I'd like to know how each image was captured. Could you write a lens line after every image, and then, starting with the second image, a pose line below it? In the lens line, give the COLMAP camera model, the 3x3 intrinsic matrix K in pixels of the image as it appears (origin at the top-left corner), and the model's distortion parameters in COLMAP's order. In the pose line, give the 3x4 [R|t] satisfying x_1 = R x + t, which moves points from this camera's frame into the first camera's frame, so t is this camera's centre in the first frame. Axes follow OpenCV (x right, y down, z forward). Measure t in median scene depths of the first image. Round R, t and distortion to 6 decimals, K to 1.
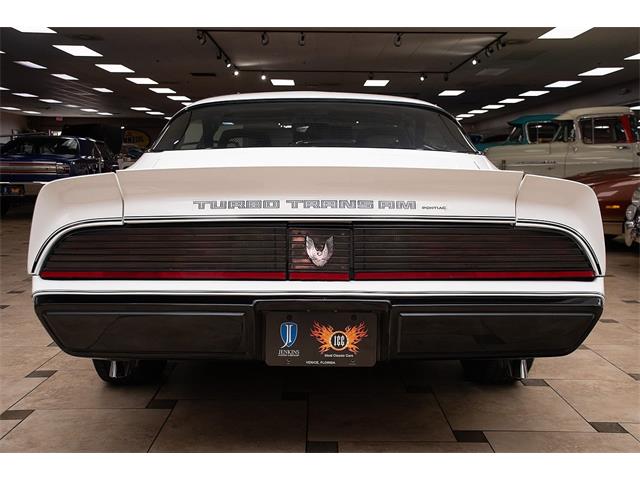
lens RADIAL K [[699.0, 0, 320.0], [0, 699.0, 240.0], [0, 0, 1]] dist [0.044426, 0.037825]
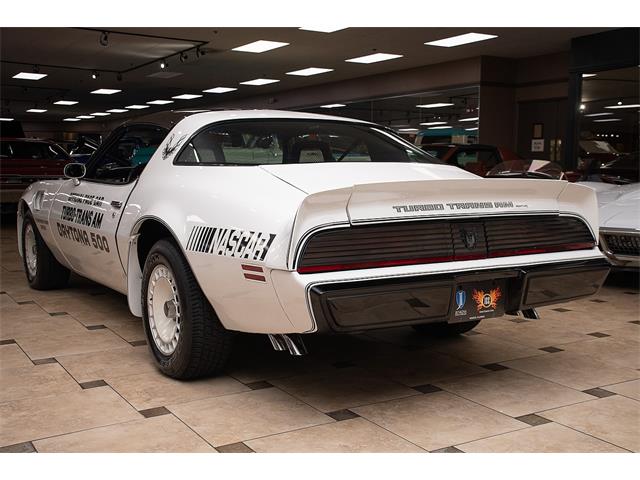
lens RADIAL K [[727.9, 0, 320.0], [0, 727.9, 240.0], [0, 0, 1]] dist [0.060150, 0.000758]
pose [[0.856940, -0.053559, 0.512626, -1.003990], [0.055625, 0.998387, 0.011324, -0.015592], [-0.512406, 0.018811, 0.858538, -0.107836]]
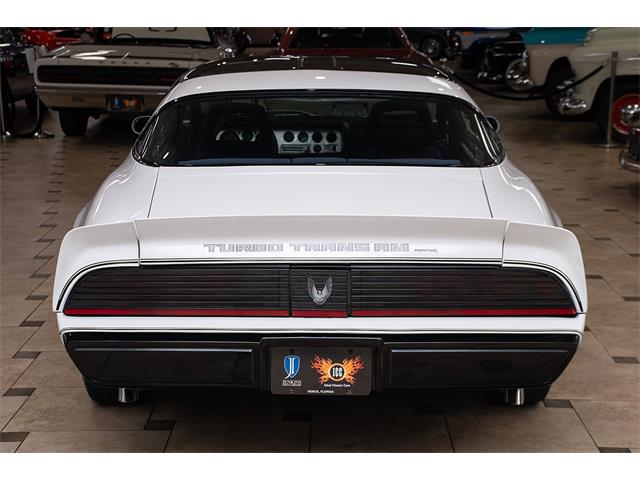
lens RADIAL K [[1178.9, 0, 320.0], [0, 1178.9, 240.0], [0, 0, 1]] dist [0.316528, -0.129458]
pose [[0.999853, 0.001456, -0.017106, 0.031010], [0.000059, 0.996105, 0.088180, -0.223884], [0.017168, -0.088168, 0.995958, -0.825758]]
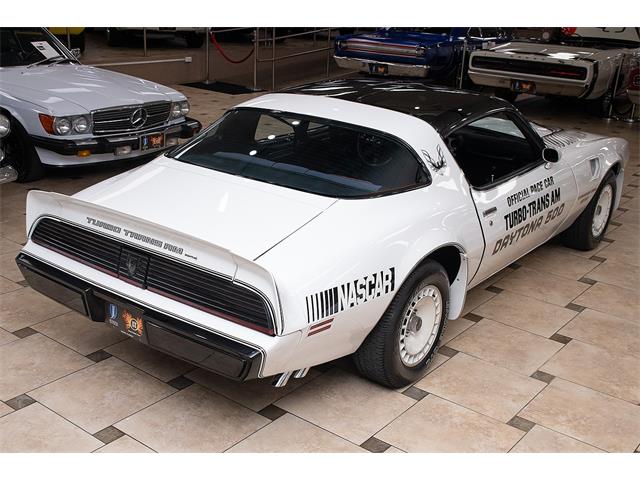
lens RADIAL K [[758.1, 0, 312.8], [0, 758.1, 242.0], [0, 0, 1]] dist [0.041103, 0.060940]
pose [[0.780593, 0.233204, -0.579906, 1.266637], [-0.107420, 0.964039, 0.243086, -0.485406], [0.615740, -0.127458, 0.777572, -0.060213]]
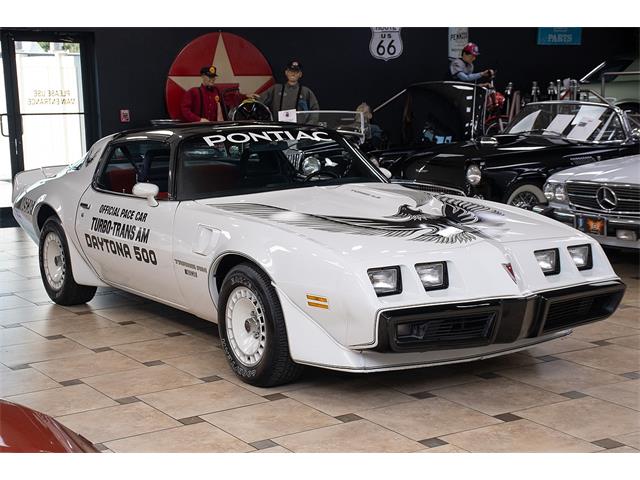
lens RADIAL K [[1110.7, 0, 320.0], [0, 1110.7, 240.0], [0, 0, 1]] dist [0.286686, 0.012375]
pose [[-0.848582, 0.081423, -0.522761, 1.736468], [-0.045704, 0.973111, 0.225756, -0.888610], [0.527086, 0.215465, -0.822043, 5.369303]]
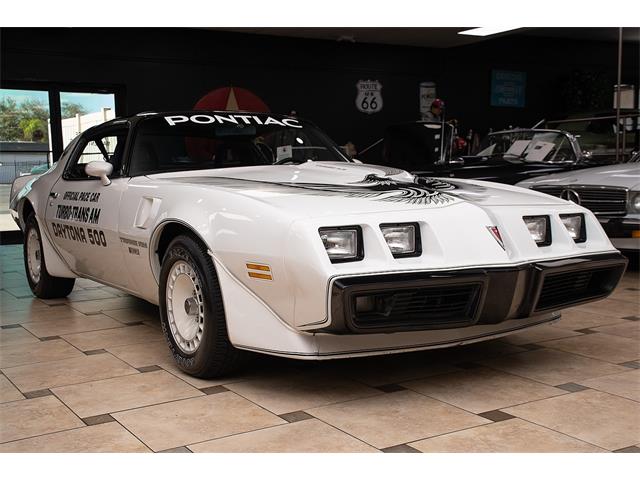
lens RADIAL K [[792.9, 0, 320.0], [0, 792.9, 240.0], [0, 0, 1]] dist [0.093564, 0.010804]
pose [[-0.854798, 0.055710, -0.515962, 1.051809], [-0.044728, 0.982613, 0.180197, -0.486452], [0.517030, 0.177109, -0.837444, 4.545549]]
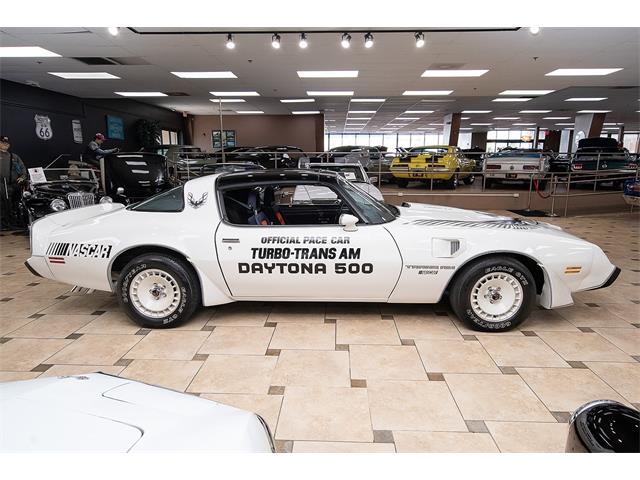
lens RADIAL K [[414.5, 0, 320.0], [0, 414.5, 240.0], [0, 0, 1]] dist [-0.003127, -0.000718]
pose [[-0.048740, 0.184015, -0.981714, 2.030999], [-0.109913, 0.975925, 0.188386, -0.466439], [0.992746, 0.117085, -0.027341, 2.240798]]
